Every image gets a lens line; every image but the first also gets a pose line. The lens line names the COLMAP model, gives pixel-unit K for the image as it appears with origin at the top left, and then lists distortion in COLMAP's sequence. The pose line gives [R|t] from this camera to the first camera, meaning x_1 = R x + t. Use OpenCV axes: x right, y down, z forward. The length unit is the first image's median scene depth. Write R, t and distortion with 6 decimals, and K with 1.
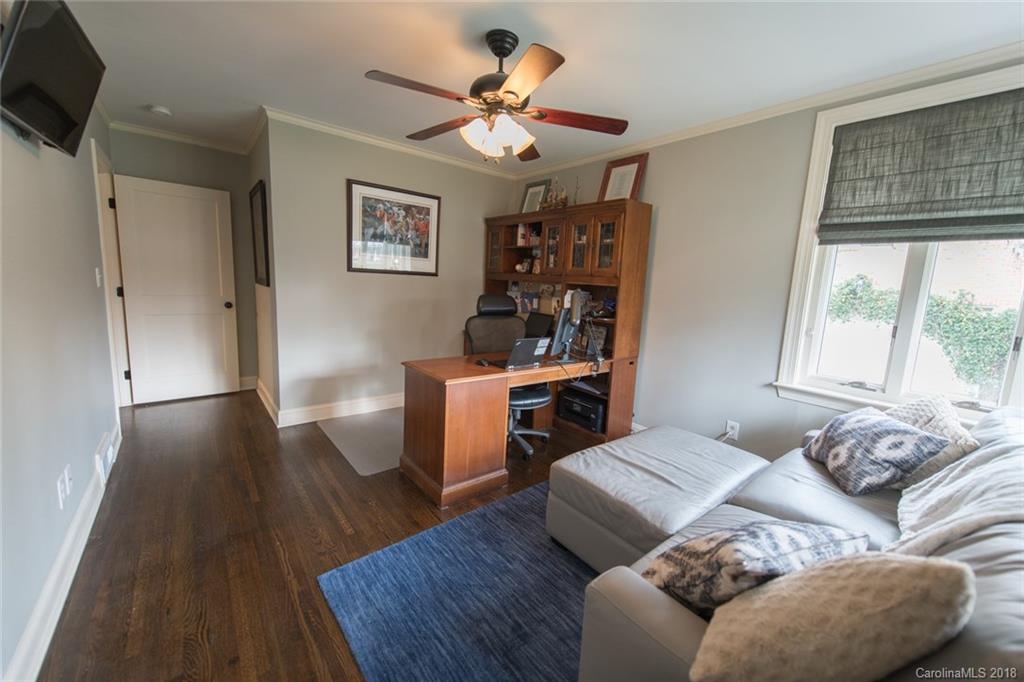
lens RADIAL K [[397.1, 0, 515.8], [0, 397.1, 336.2], [0, 0, 1]] dist [0.018430, -0.010092]
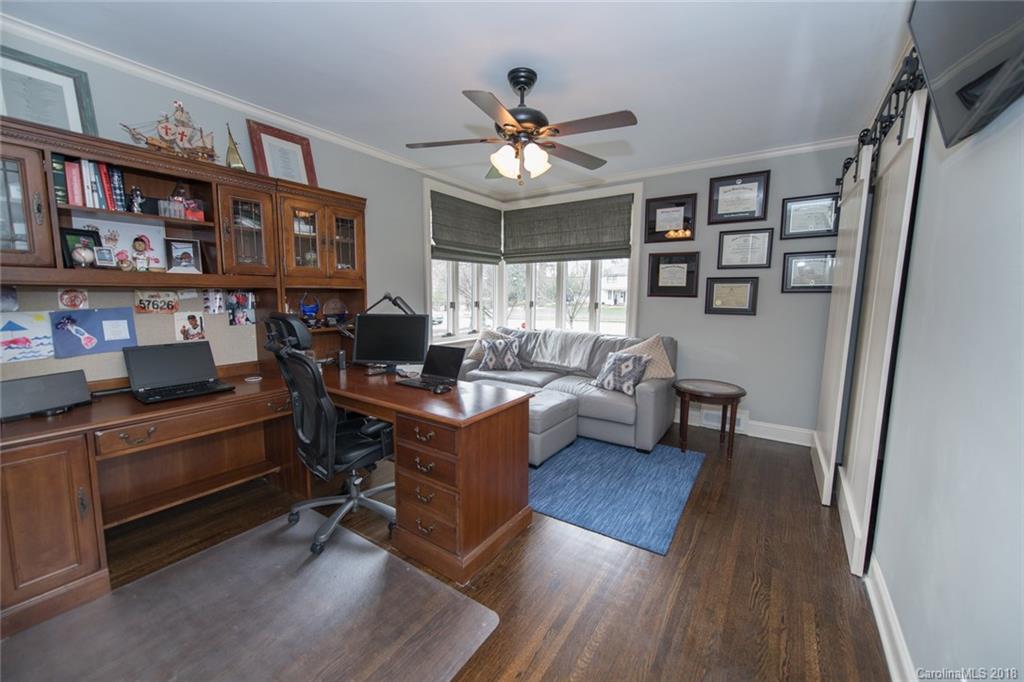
lens RADIAL K [[397.1, 0, 515.8], [0, 397.1, 336.2], [0, 0, 1]] dist [0.018430, -0.010092]
pose [[-0.292330, -0.163254, 0.942280, -1.039505], [0.110246, 0.972999, 0.202778, -0.224696], [-0.949941, 0.163161, -0.266439, 1.236788]]
